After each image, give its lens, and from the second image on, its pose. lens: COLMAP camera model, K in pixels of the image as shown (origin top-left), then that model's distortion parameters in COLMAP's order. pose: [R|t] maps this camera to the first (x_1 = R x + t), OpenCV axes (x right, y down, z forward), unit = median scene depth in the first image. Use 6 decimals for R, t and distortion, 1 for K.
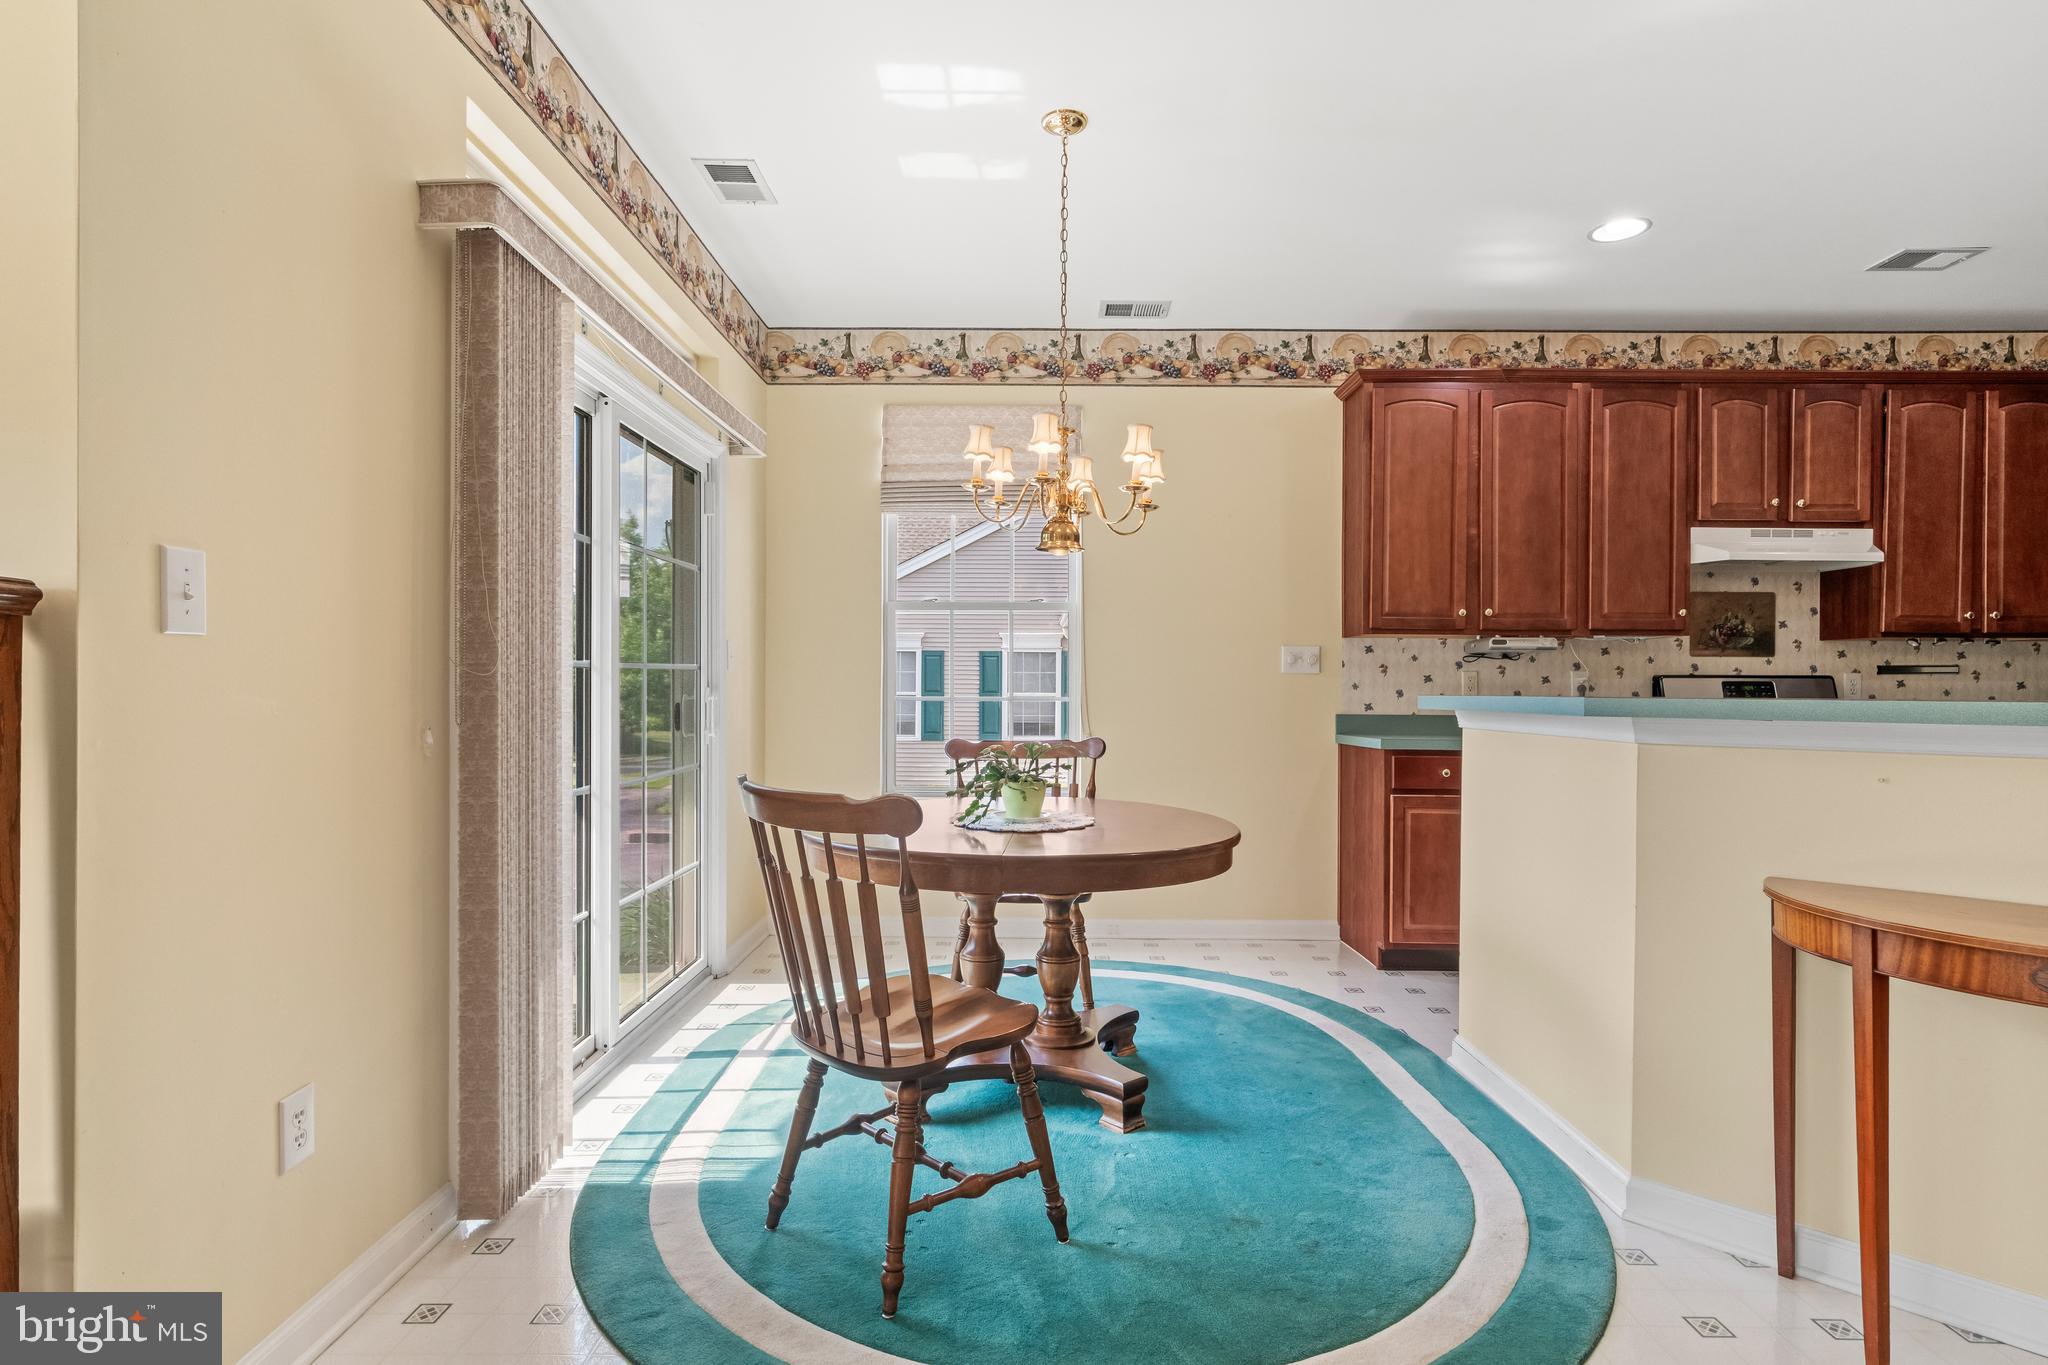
lens RADIAL K [[1059.1, 0, 1034.8], [0, 1059.1, 687.6], [0, 0, 1]] dist [-0.003223, 0.001185]
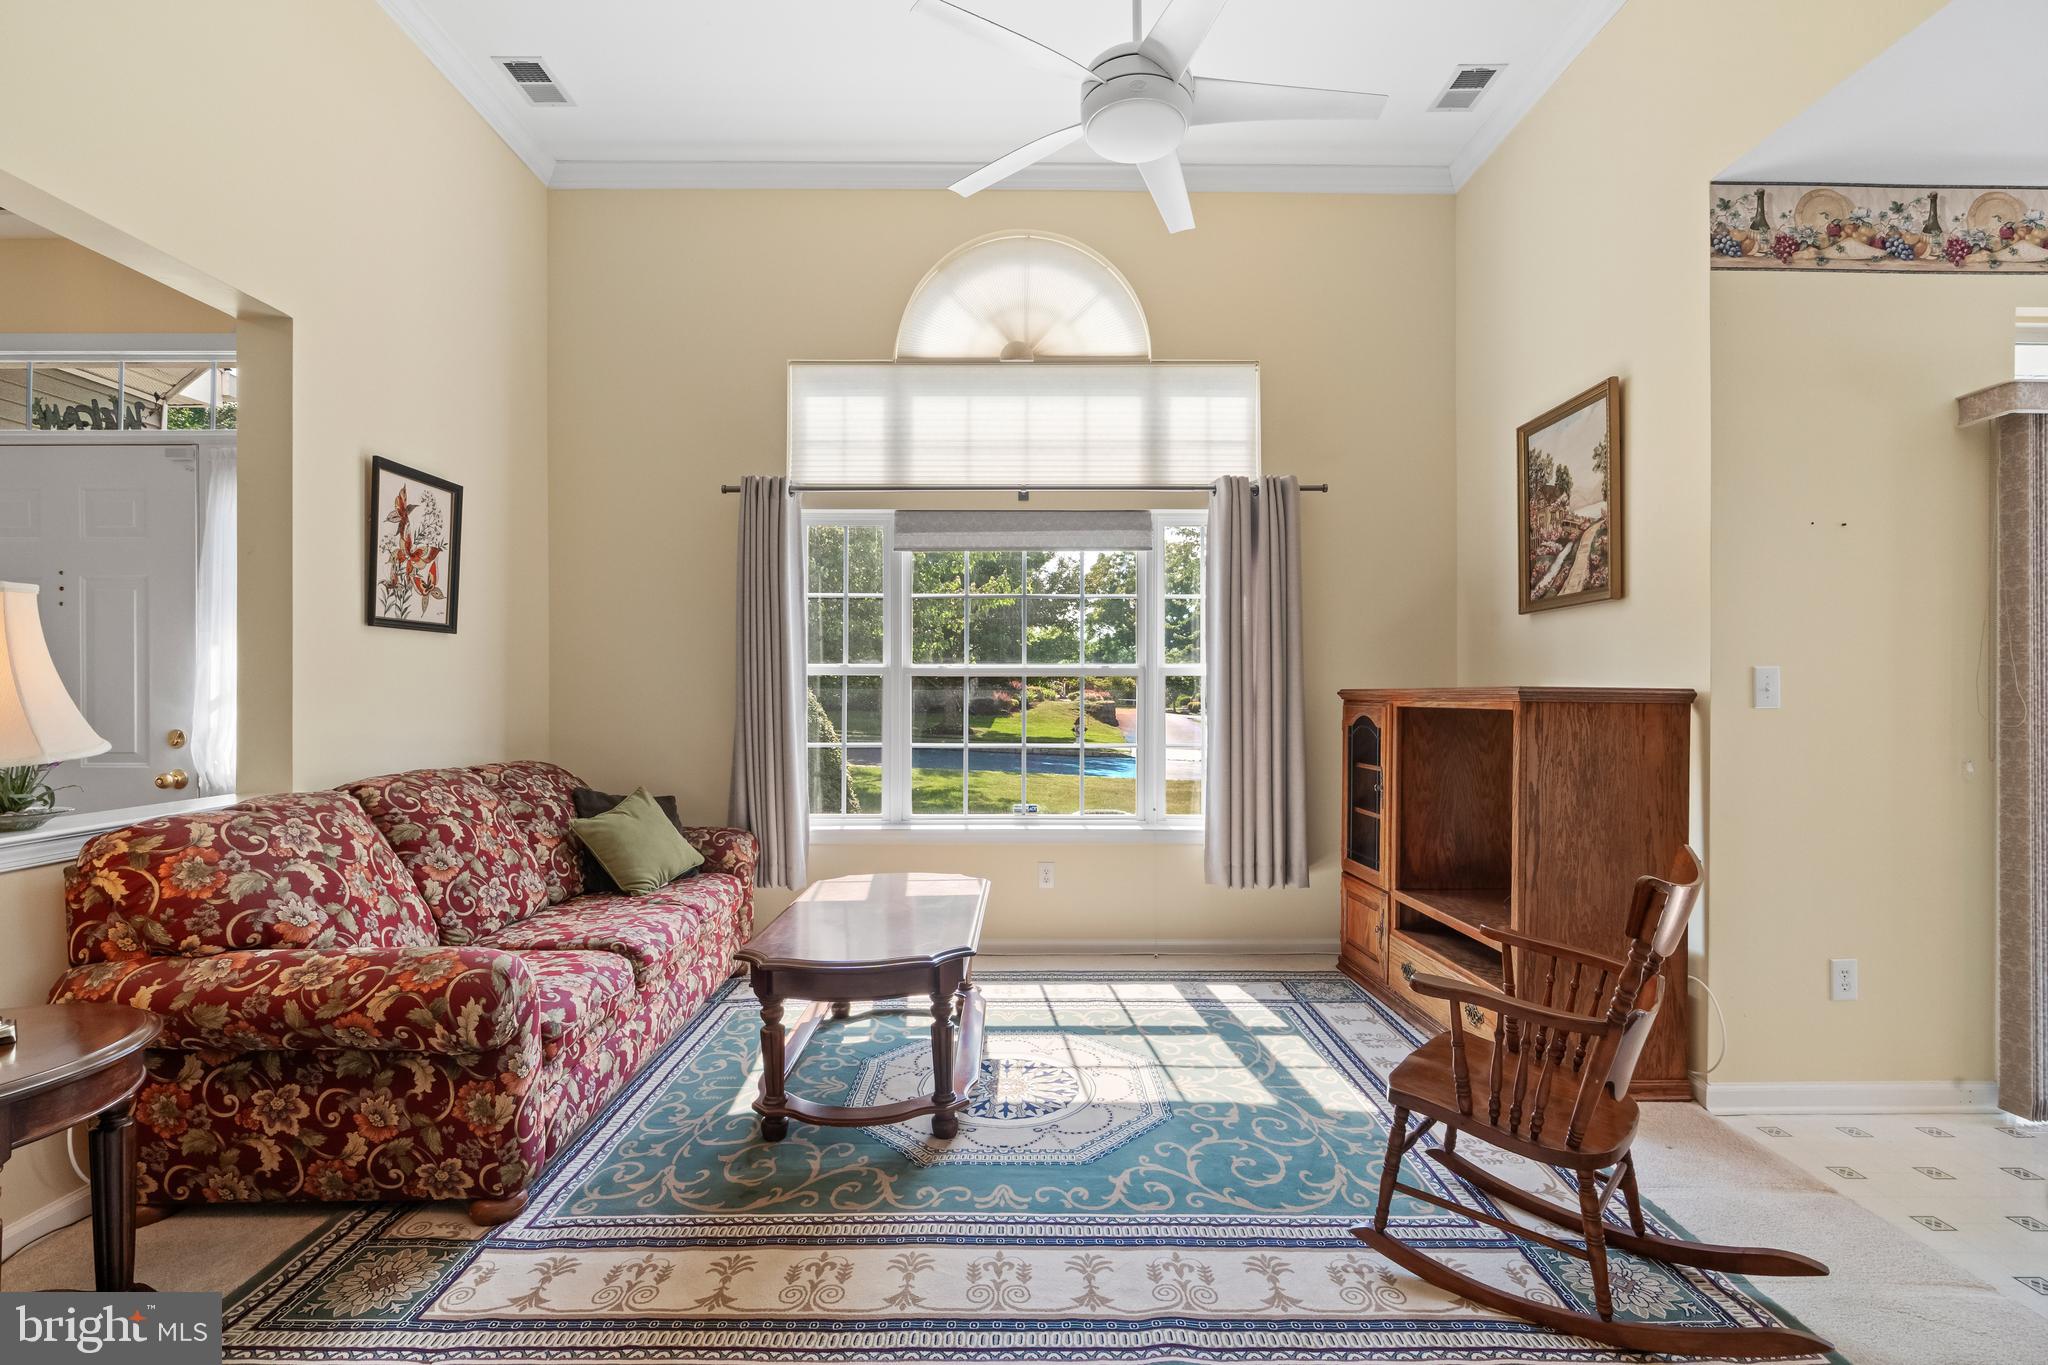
lens RADIAL K [[934.6, 0, 1026.8], [0, 934.6, 692.4], [0, 0, 1]] dist [-0.007589, 0.003947]
pose [[0.019301, 0.000483, -0.999814, 0.490372], [-0.002586, 0.999997, 0.000433, -0.038754], [0.999810, 0.002577, 0.019302, -0.239029]]
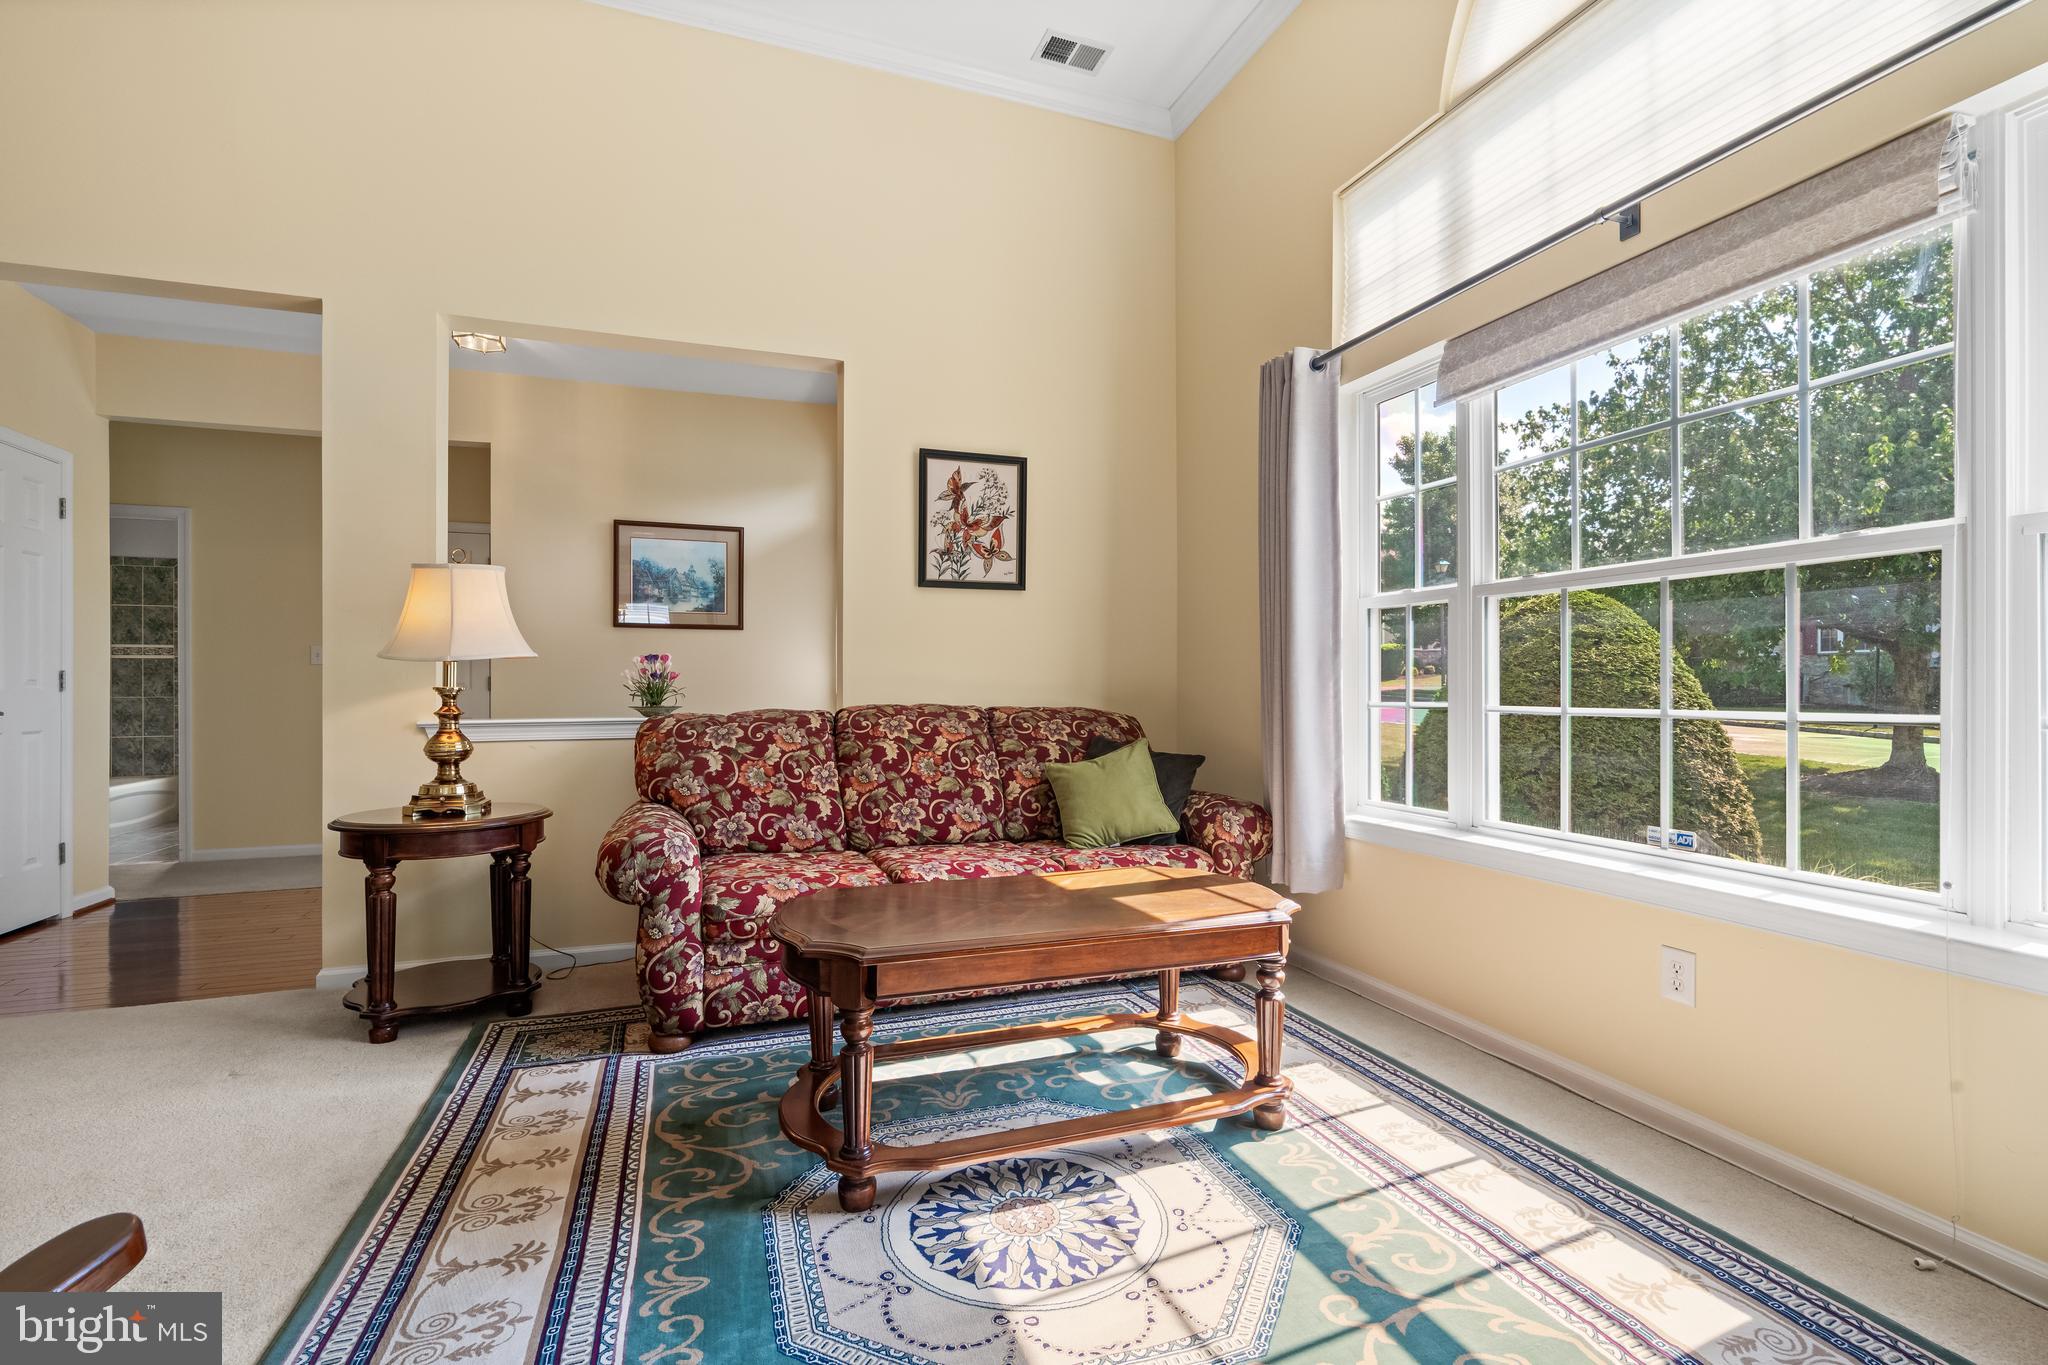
lens RADIAL K [[934.6, 0, 1027.2], [0, 934.6, 687.2], [0, 0, 1]] dist [-0.007589, 0.003947]
pose [[-0.933666, -0.003844, -0.358124, -0.228736], [-0.004260, 0.999991, 0.000373, 0.025662], [0.358119, 0.001873, -0.933674, 0.297336]]
